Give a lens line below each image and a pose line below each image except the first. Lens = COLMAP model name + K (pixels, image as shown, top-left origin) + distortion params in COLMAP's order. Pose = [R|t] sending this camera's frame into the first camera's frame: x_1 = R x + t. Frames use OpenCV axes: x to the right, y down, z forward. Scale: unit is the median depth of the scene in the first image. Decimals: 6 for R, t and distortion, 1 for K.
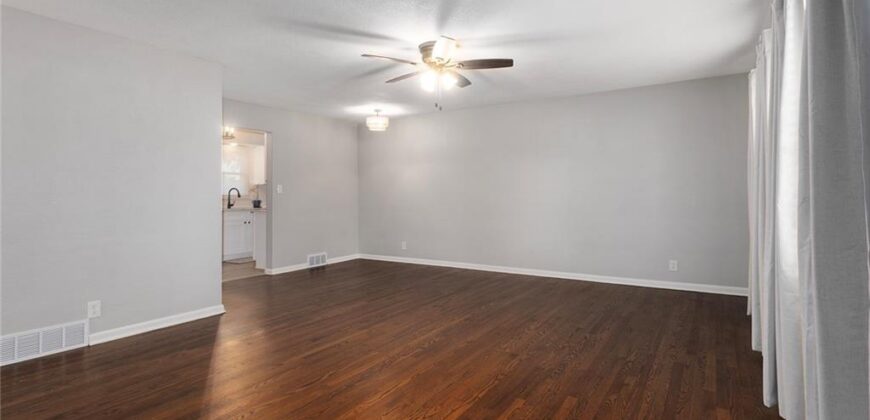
lens RADIAL K [[423.8, 0, 435.0], [0, 423.8, 210.0], [0, 0, 1]] dist [0.000325, 0.000058]
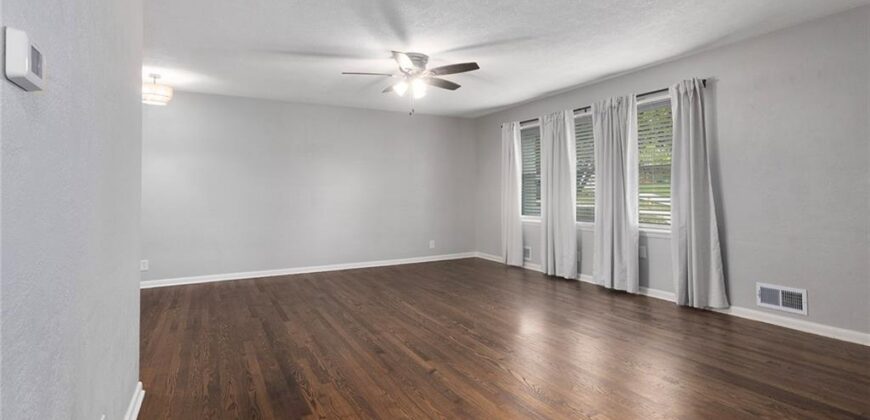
lens RADIAL K [[437.2, 0, 435.0], [0, 437.2, 210.0], [0, 0, 1]] dist [-0.000761, -0.000093]
pose [[0.513296, -0.034392, 0.857522, -0.989946], [0.031690, 0.999275, 0.021109, -0.014307], [-0.857627, 0.016340, 0.514013, 0.394702]]
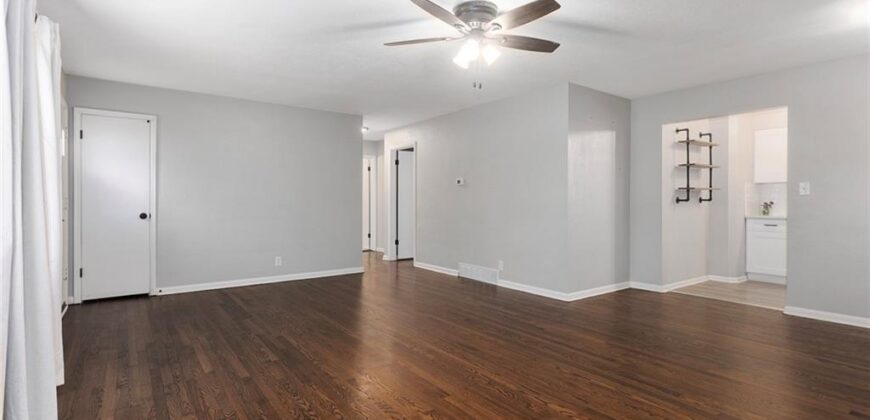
lens RADIAL K [[423.8, 0, 435.0], [0, 423.8, 210.0], [0, 0, 1]] dist [0.000325, 0.000058]
pose [[-0.368310, 0.025794, -0.929345, 0.820464], [-0.023465, 0.999039, 0.037028, -0.042846], [0.929407, 0.035445, -0.367351, 1.296660]]
